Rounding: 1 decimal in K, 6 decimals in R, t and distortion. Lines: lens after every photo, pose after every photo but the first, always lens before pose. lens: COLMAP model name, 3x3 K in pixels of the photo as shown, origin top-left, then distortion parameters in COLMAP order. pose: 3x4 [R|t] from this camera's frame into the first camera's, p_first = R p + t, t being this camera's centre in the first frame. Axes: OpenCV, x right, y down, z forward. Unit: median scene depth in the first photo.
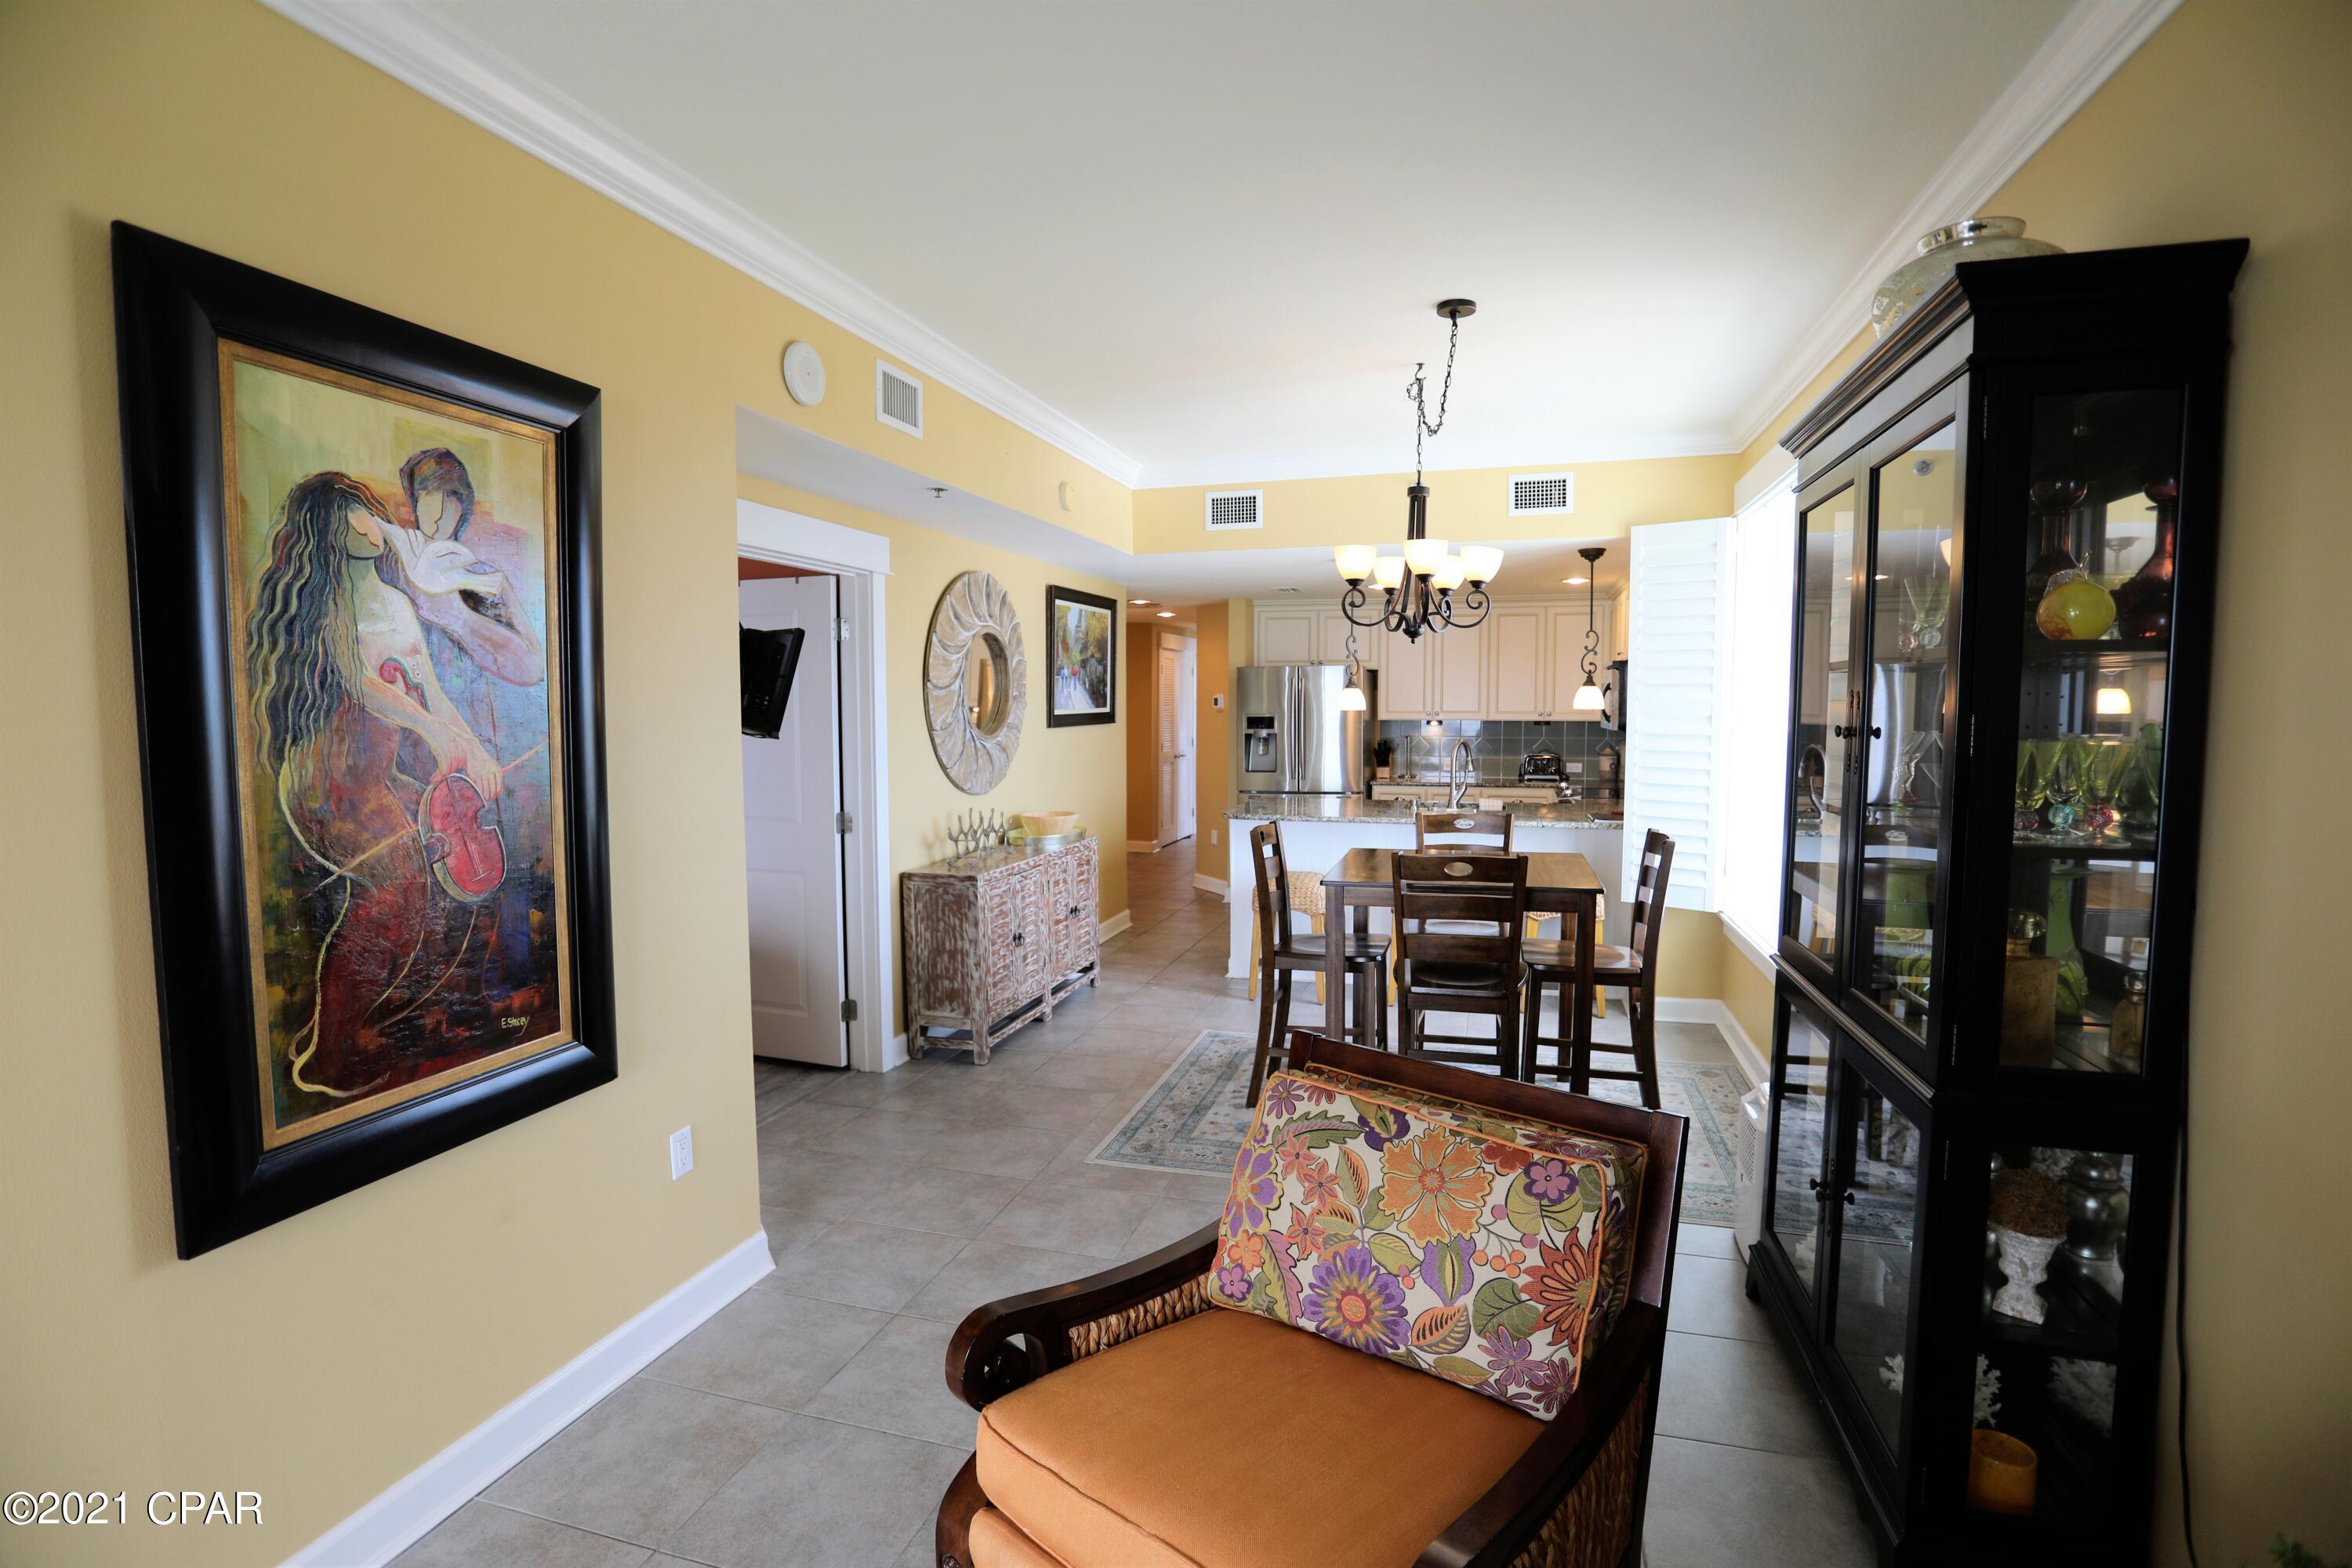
lens RADIAL K [[1130.9, 0, 1166.1], [0, 1130.9, 792.5], [0, 0, 1]] dist [-0.062722, 0.024122]
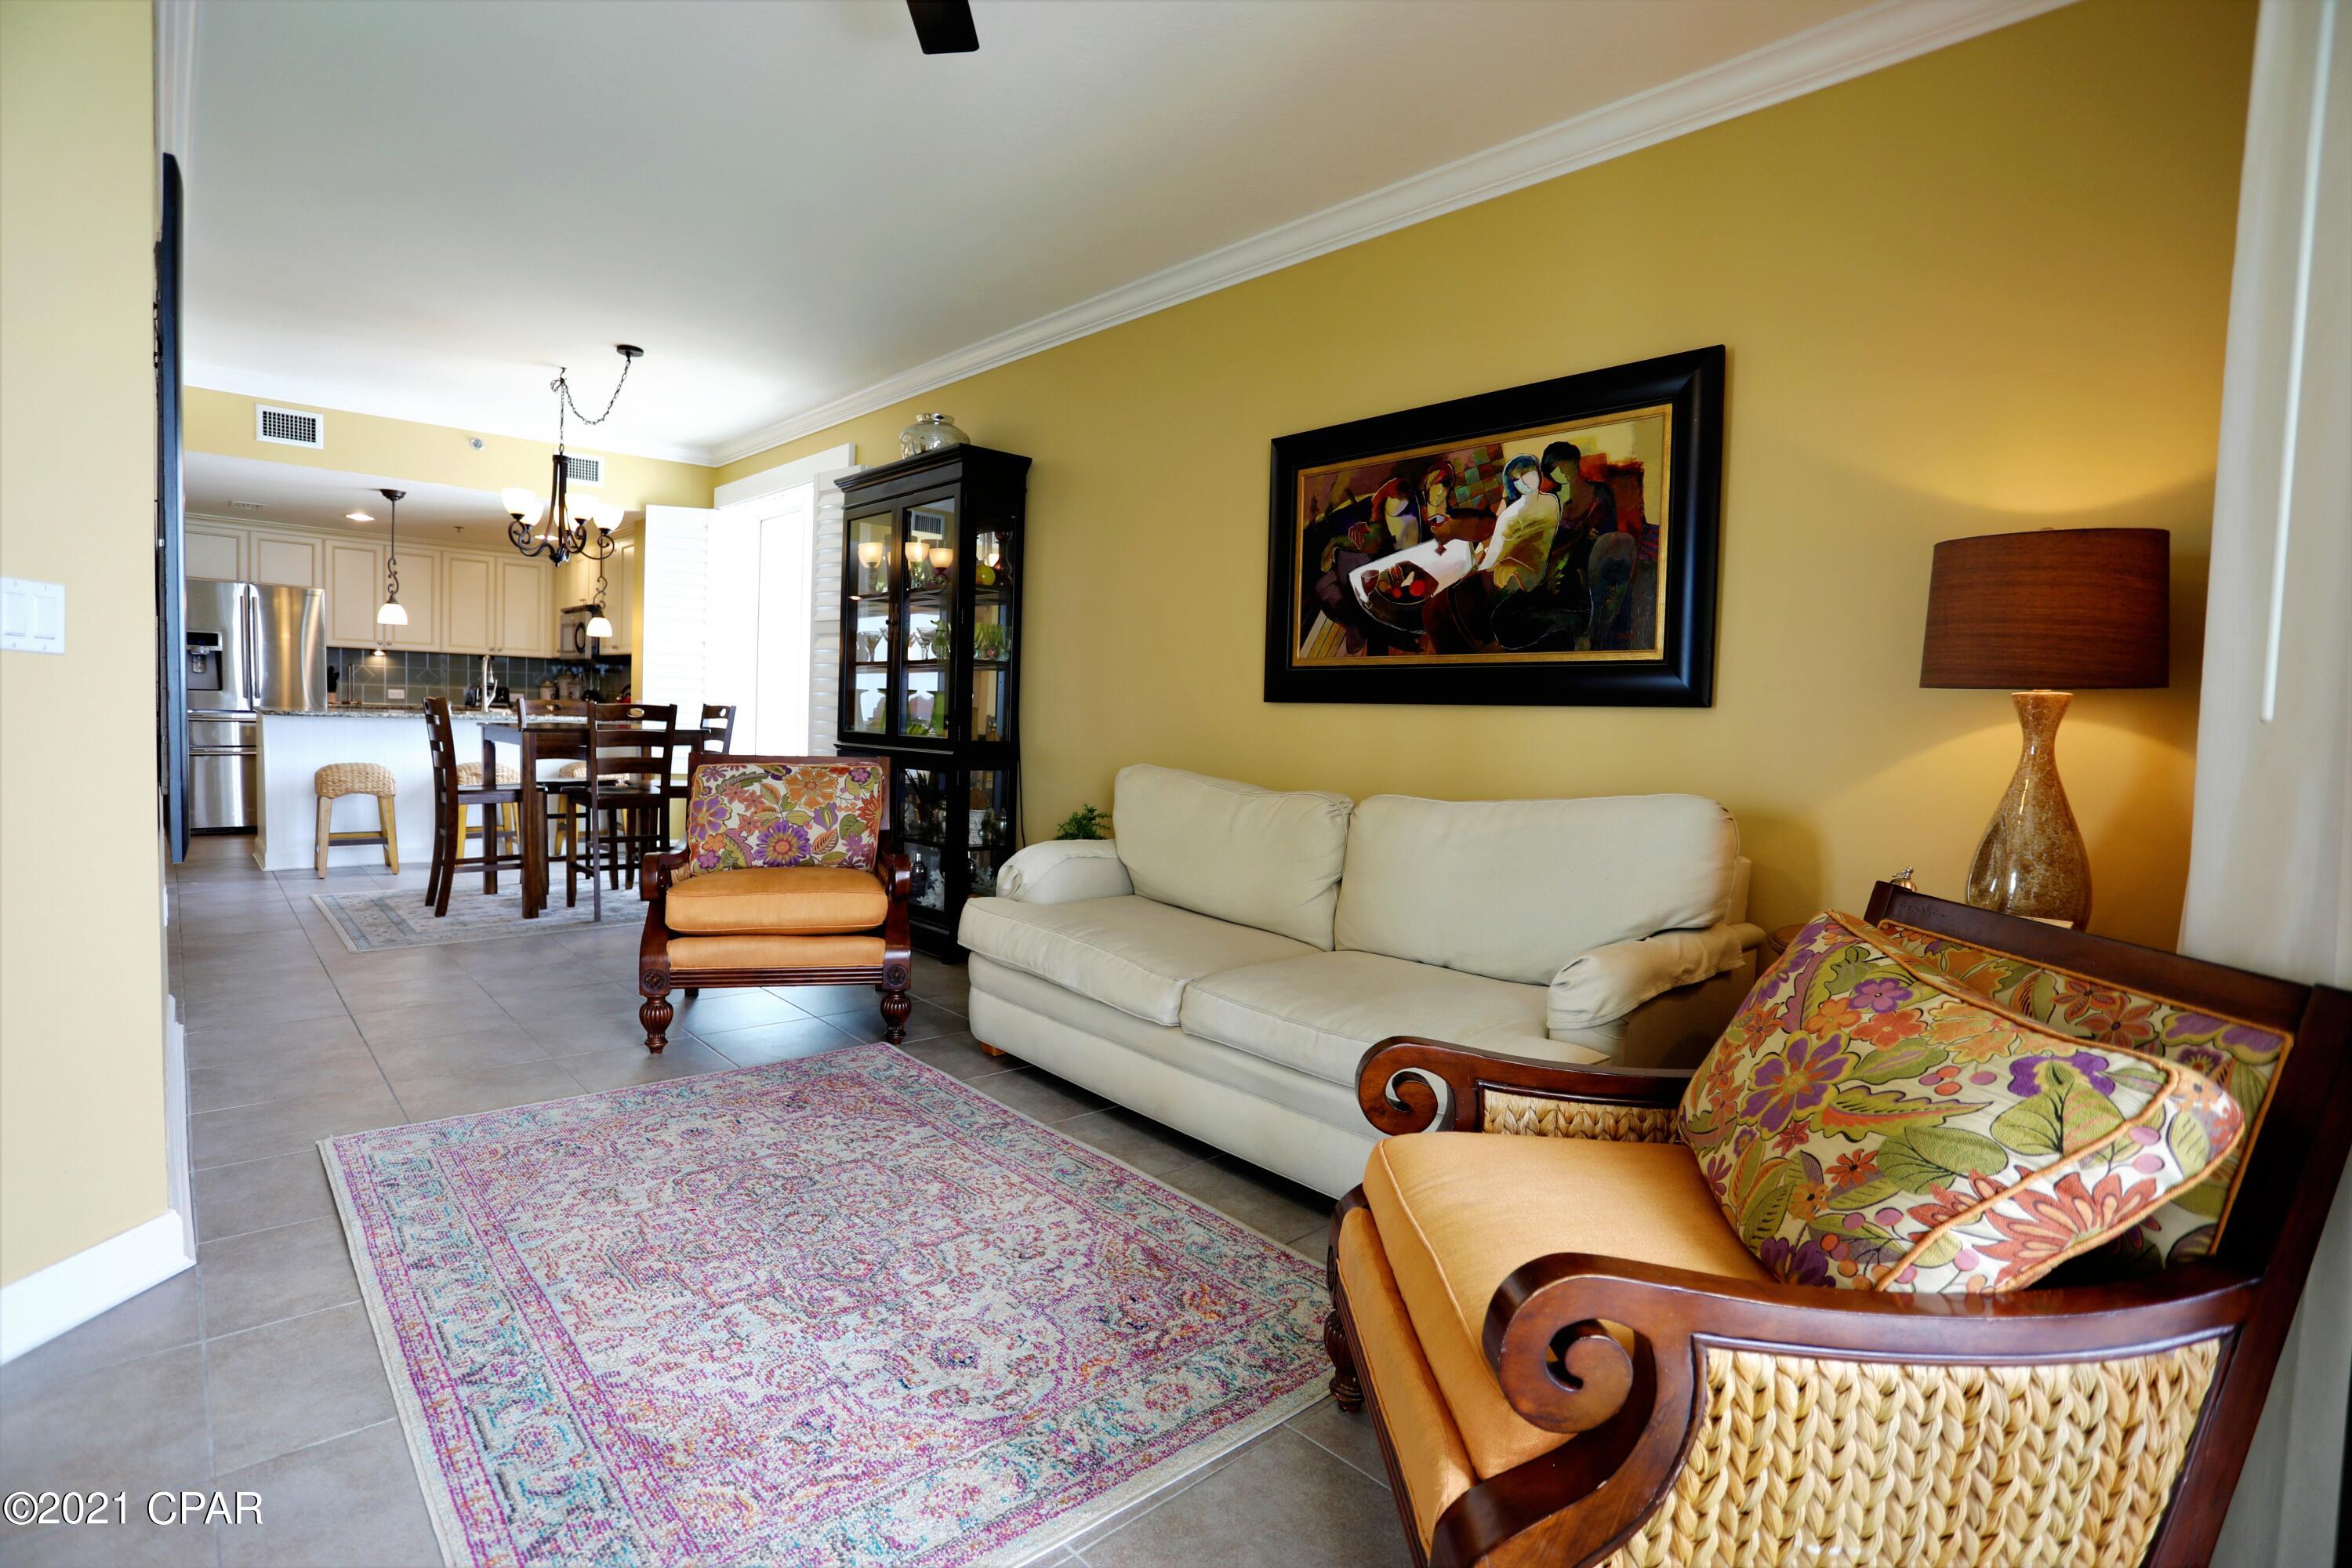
lens RADIAL K [[1215.9, 0, 1180.4], [0, 1215.9, 788.0], [0, 0, 1]] dist [-0.083198, 0.044053]
pose [[0.504466, -0.023374, 0.863115, -1.423198], [0.030634, 0.999489, 0.009163, 0.323659], [-0.862888, 0.021818, 0.504924, -0.862532]]
